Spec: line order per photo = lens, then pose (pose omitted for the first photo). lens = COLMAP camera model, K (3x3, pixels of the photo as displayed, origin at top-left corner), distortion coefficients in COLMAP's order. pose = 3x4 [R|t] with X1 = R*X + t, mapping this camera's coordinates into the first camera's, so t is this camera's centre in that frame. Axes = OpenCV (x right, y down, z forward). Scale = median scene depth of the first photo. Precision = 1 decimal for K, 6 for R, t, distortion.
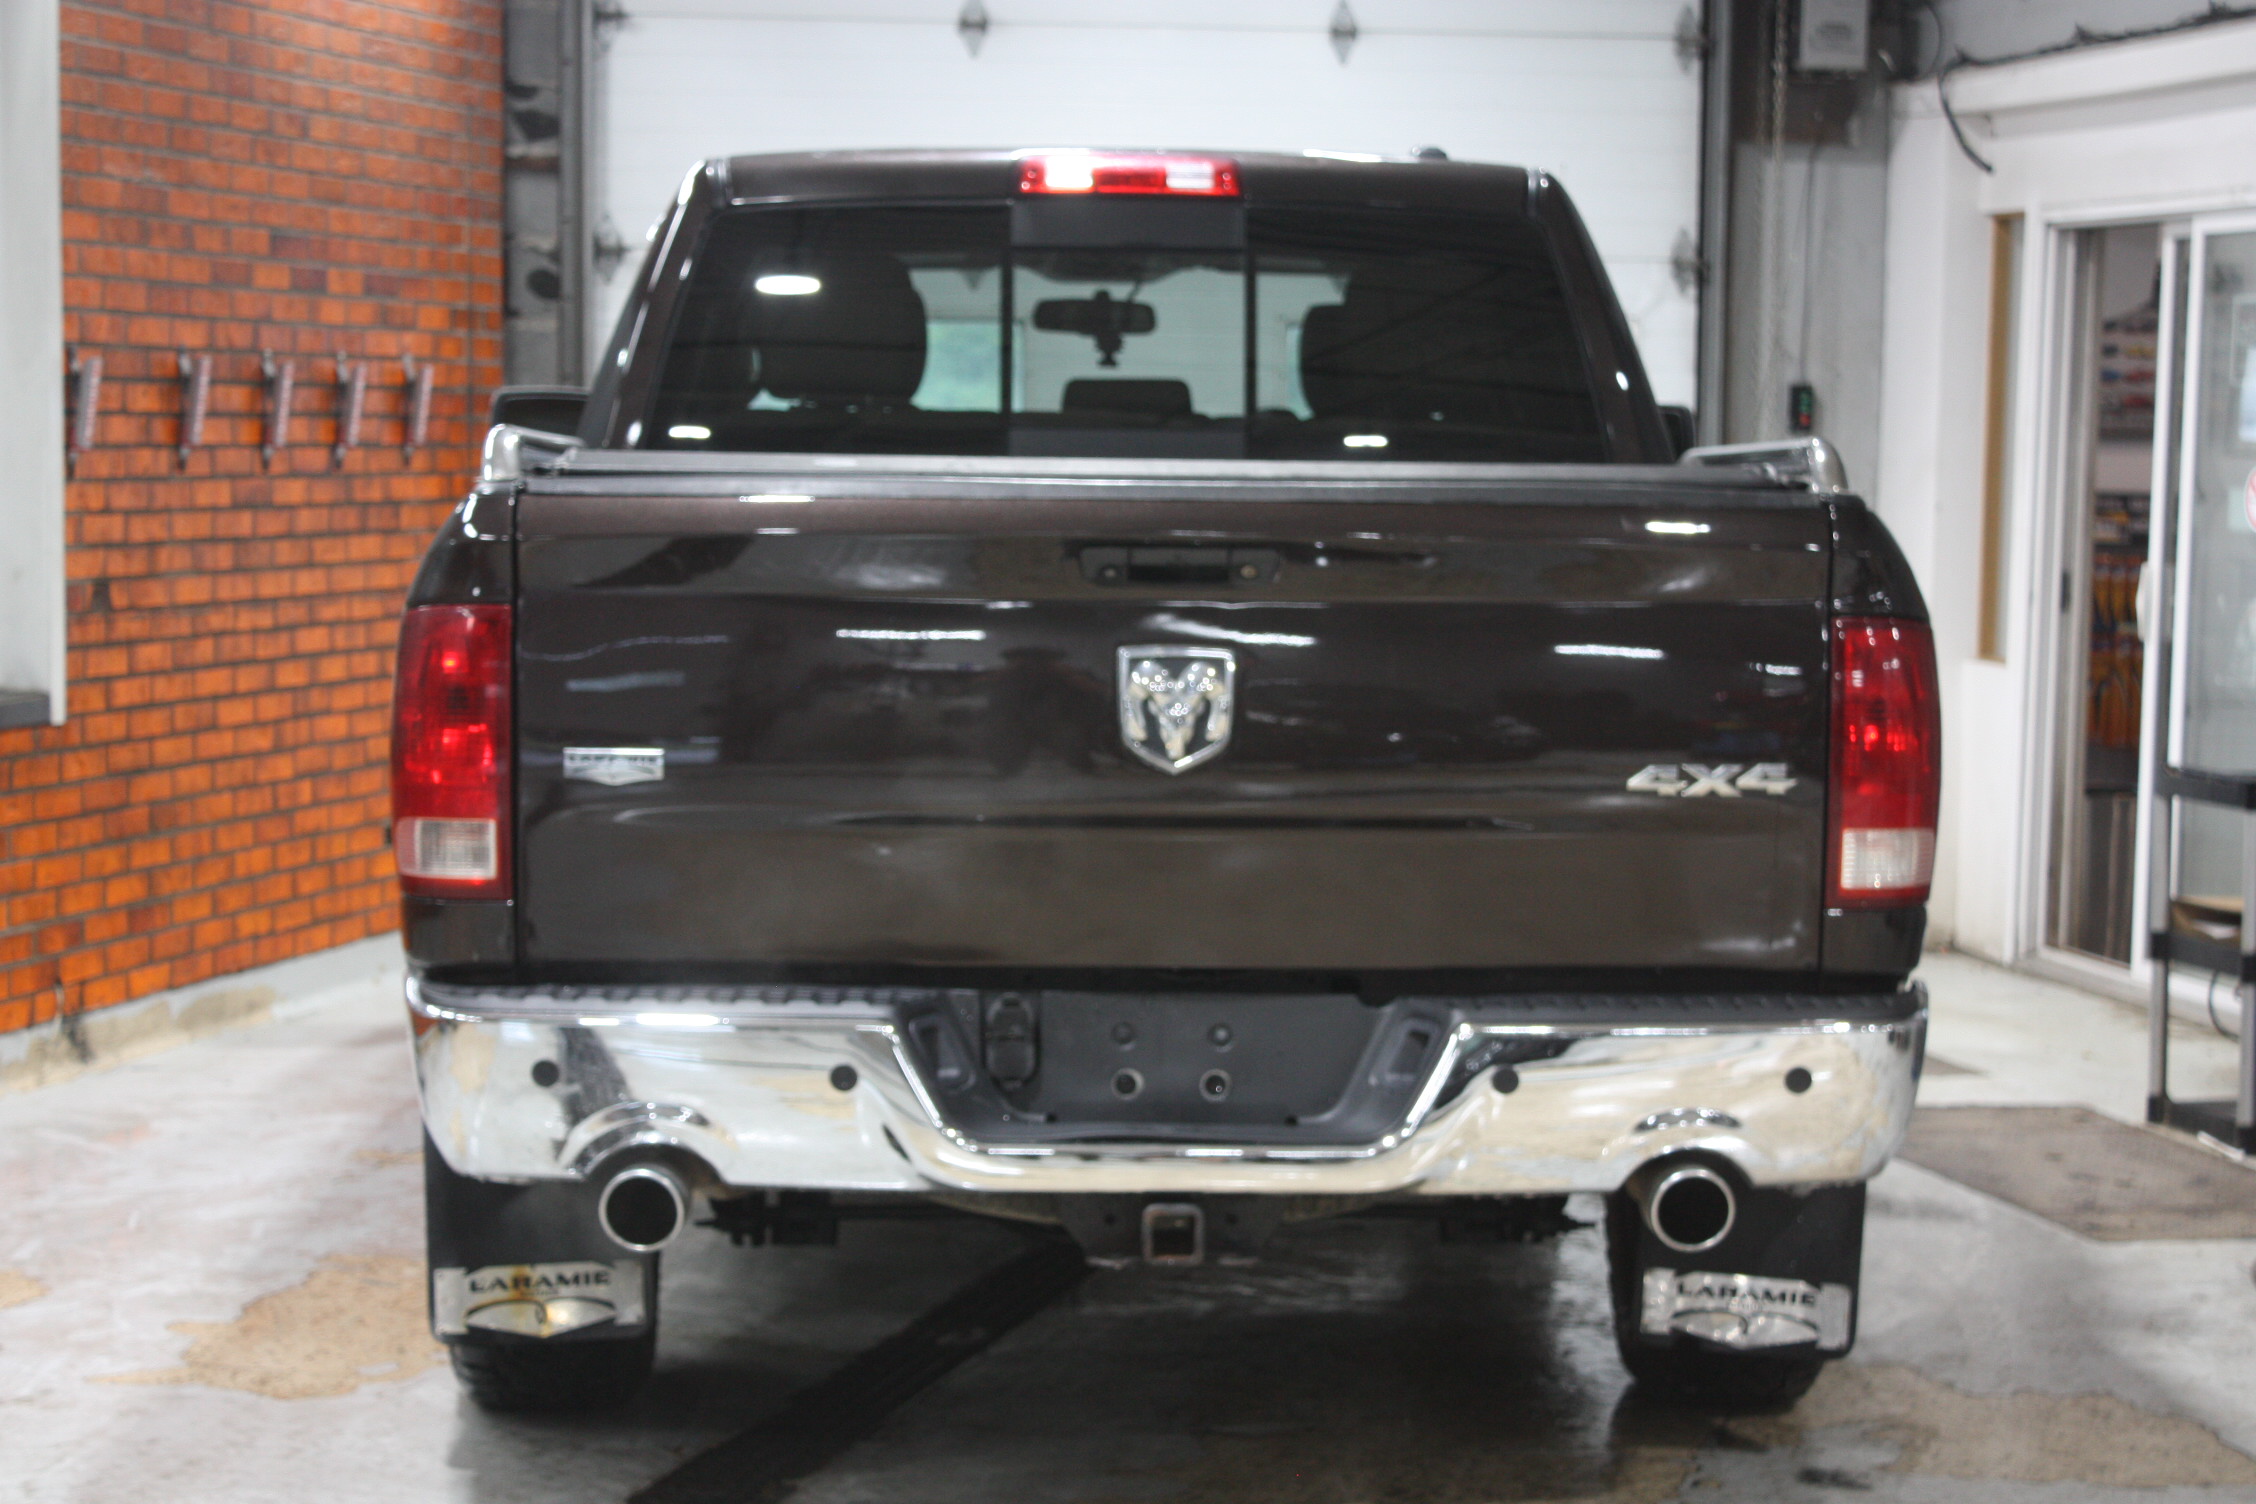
lens RADIAL K [[4540.6, 0, 1128.0], [0, 4540.6, 752.0], [0, 0, 1]] dist [0.029956, 0.034916]
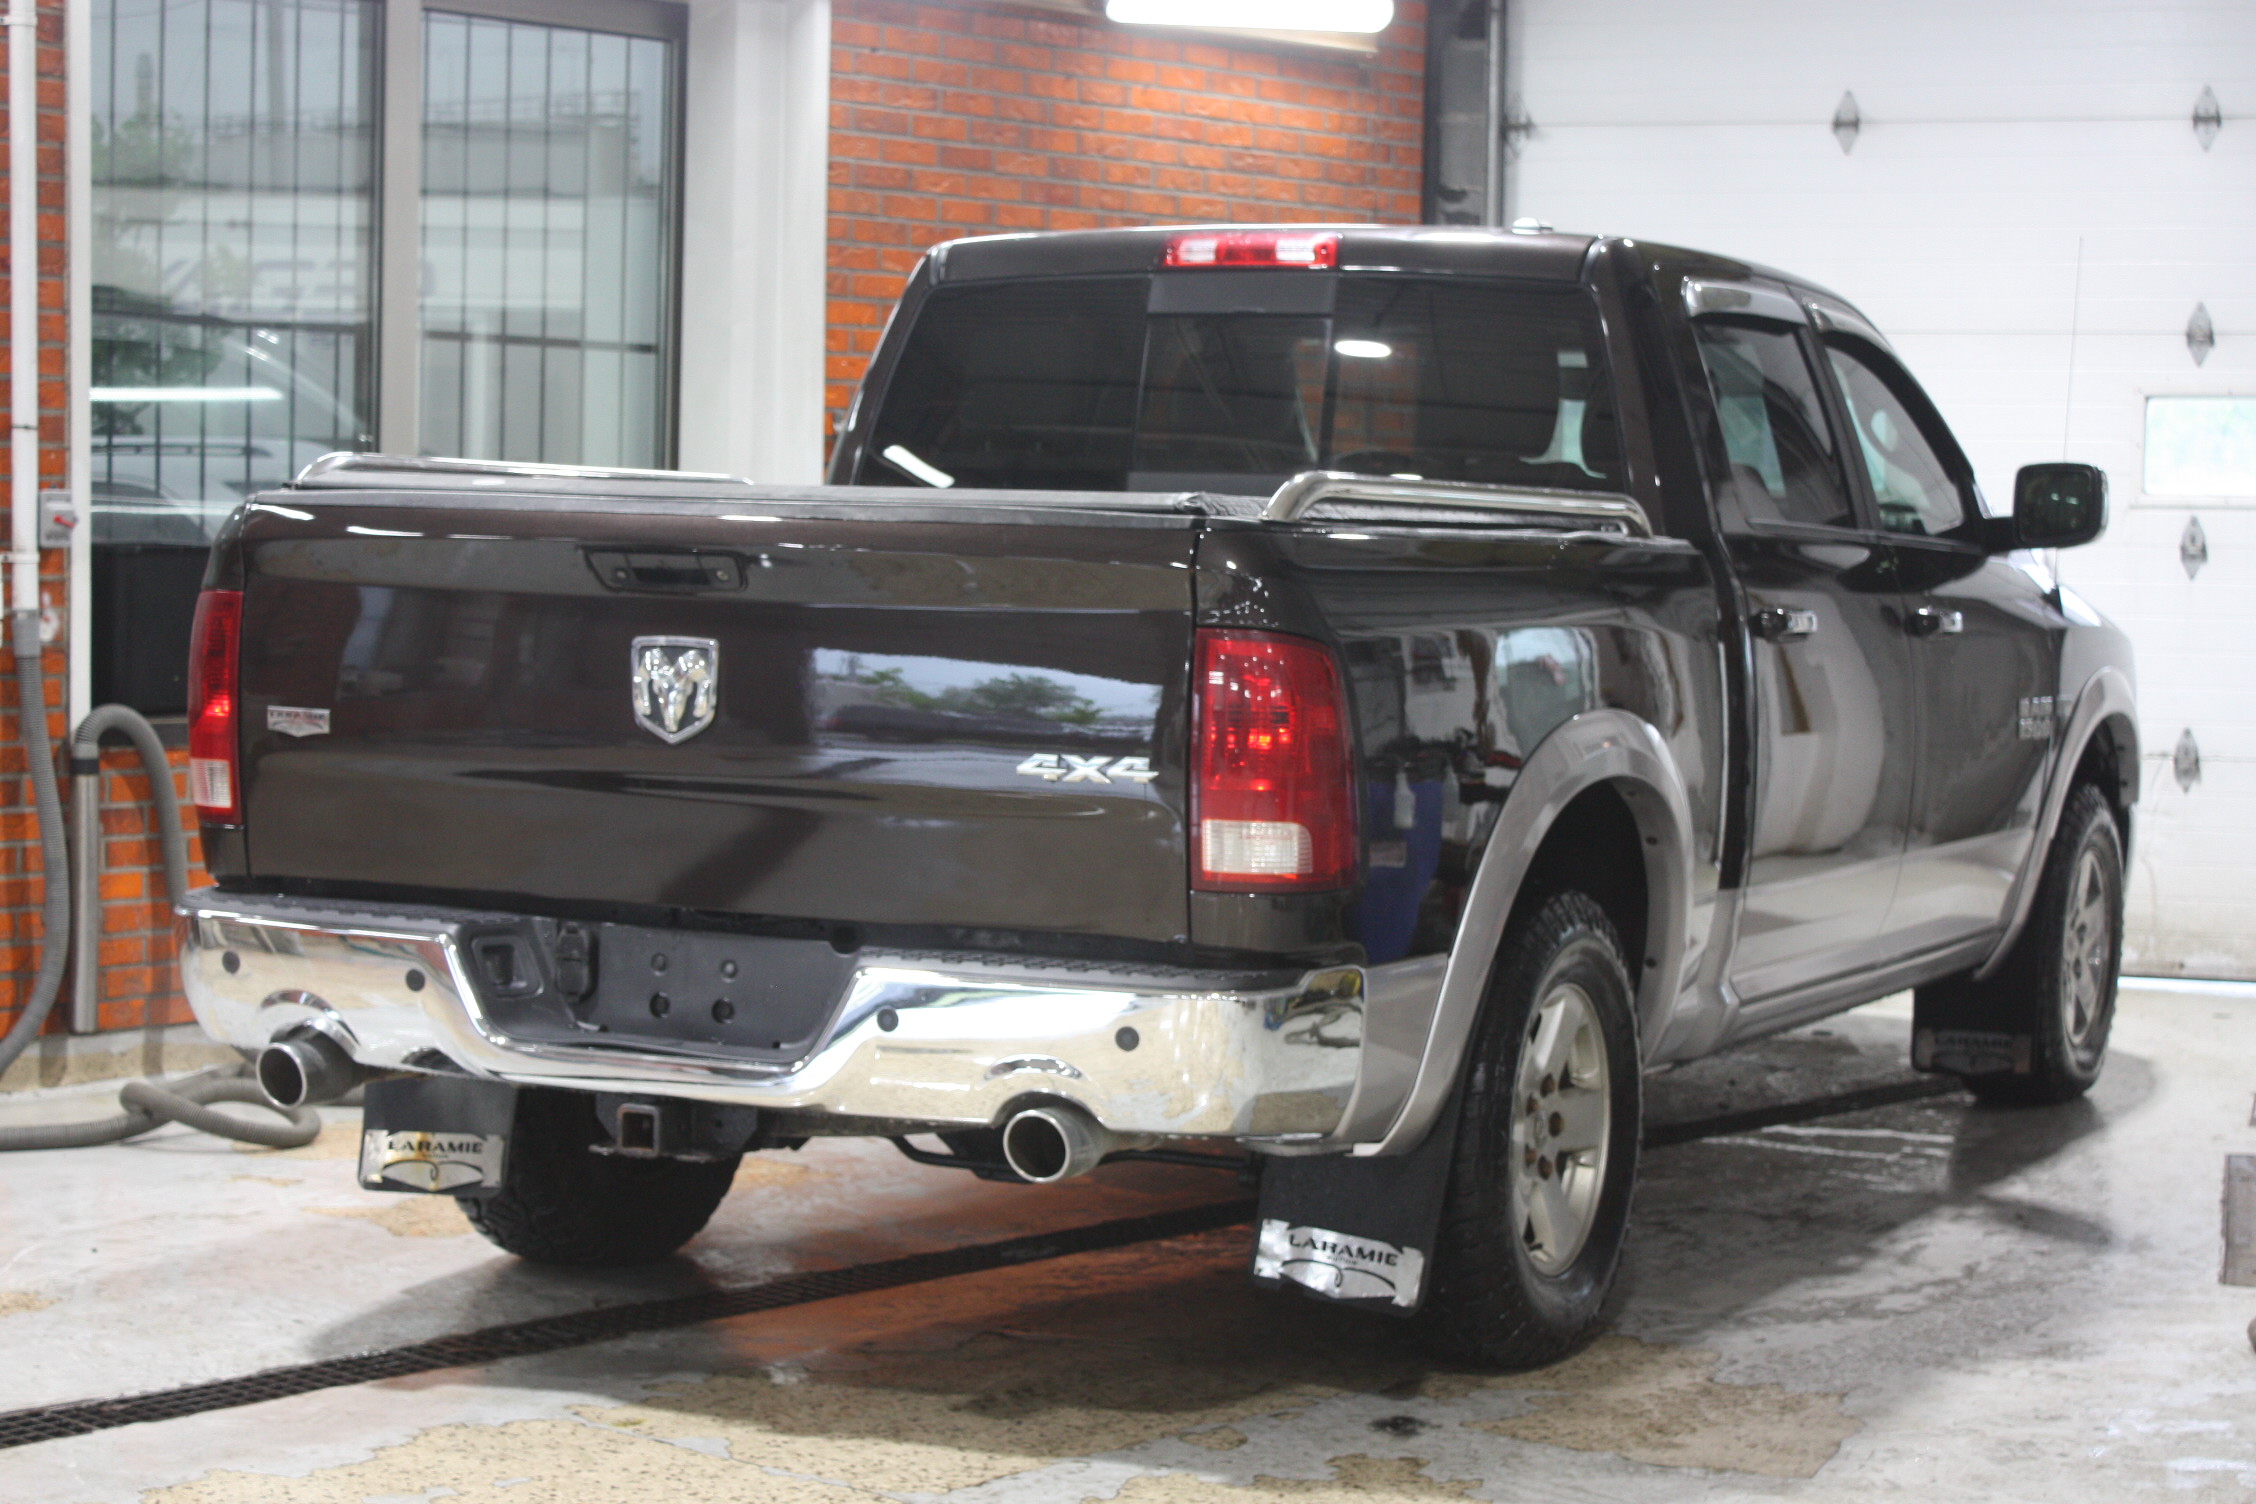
lens RADIAL K [[4136.5, 0, 1128.0], [0, 4136.5, 752.0], [0, 0, 1]] dist [-0.010430, 0.167487]
pose [[0.885364, 0.037923, -0.463350, 0.597550], [-0.044959, 0.998980, -0.004144, 0.005666], [0.462720, 0.024501, 0.886166, 0.091522]]
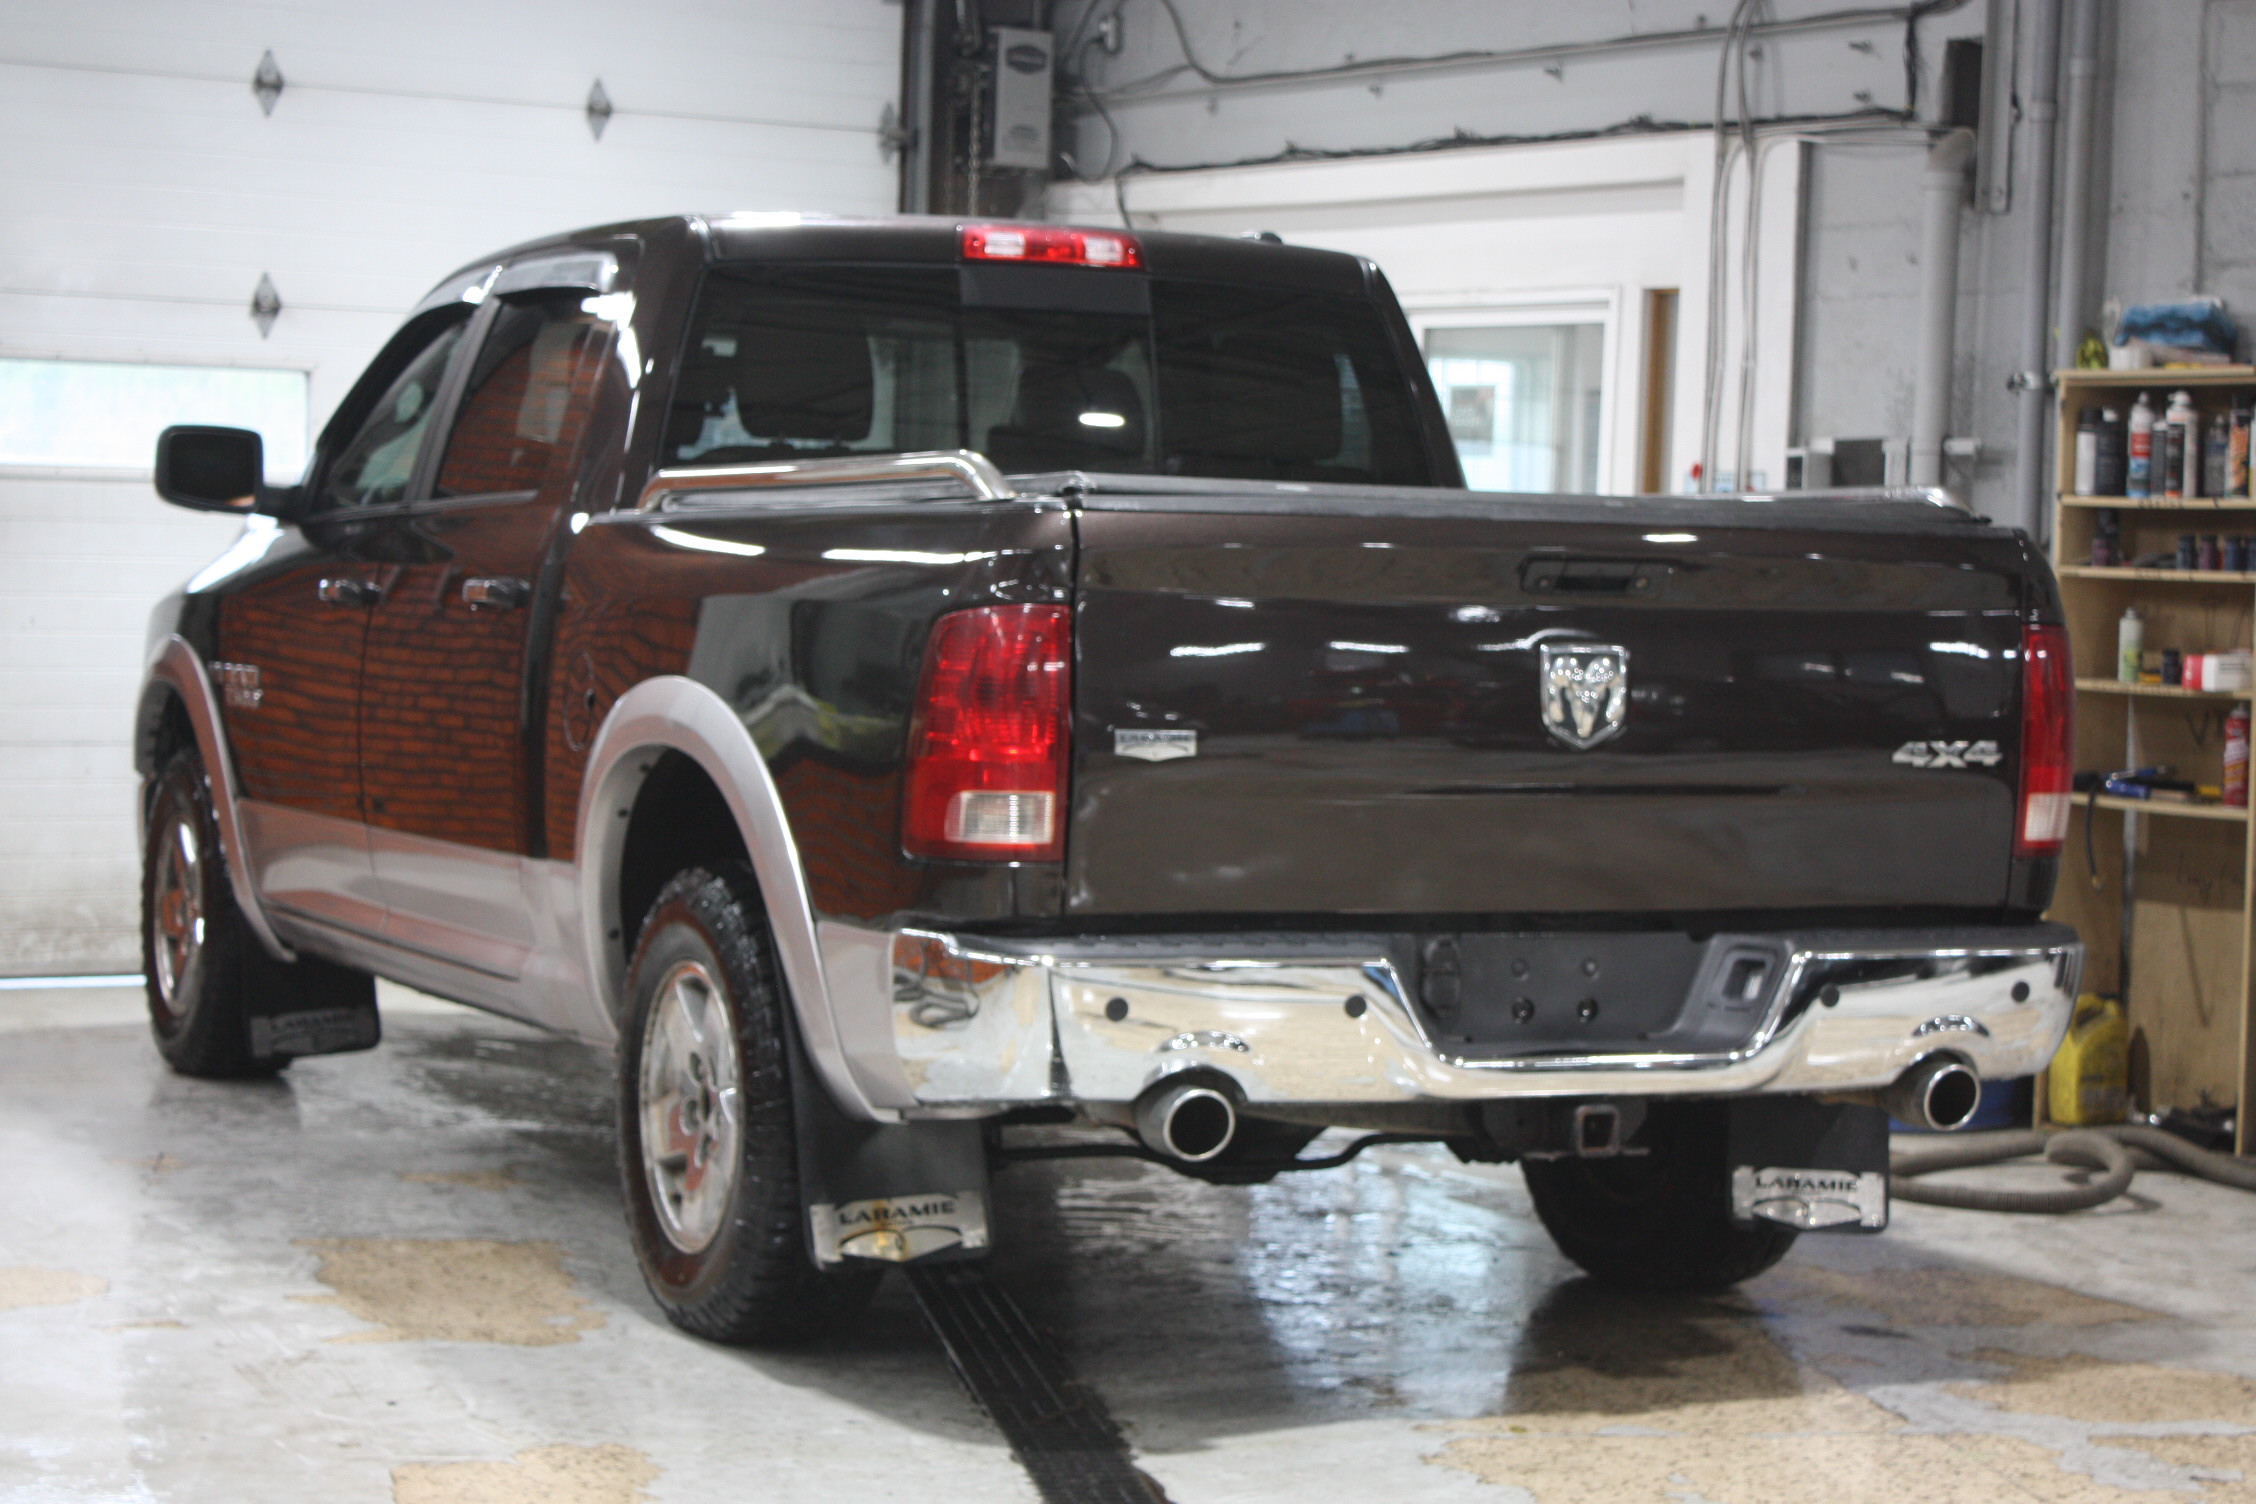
lens RADIAL K [[4540.6, 0, 1128.0], [0, 4540.6, 752.0], [0, 0, 1]] dist [0.029956, 0.034916]
pose [[0.920925, -0.002936, 0.389729, -0.552272], [0.009943, 0.999823, -0.015964, 0.022738], [-0.389613, 0.018577, 0.920791, -0.062450]]
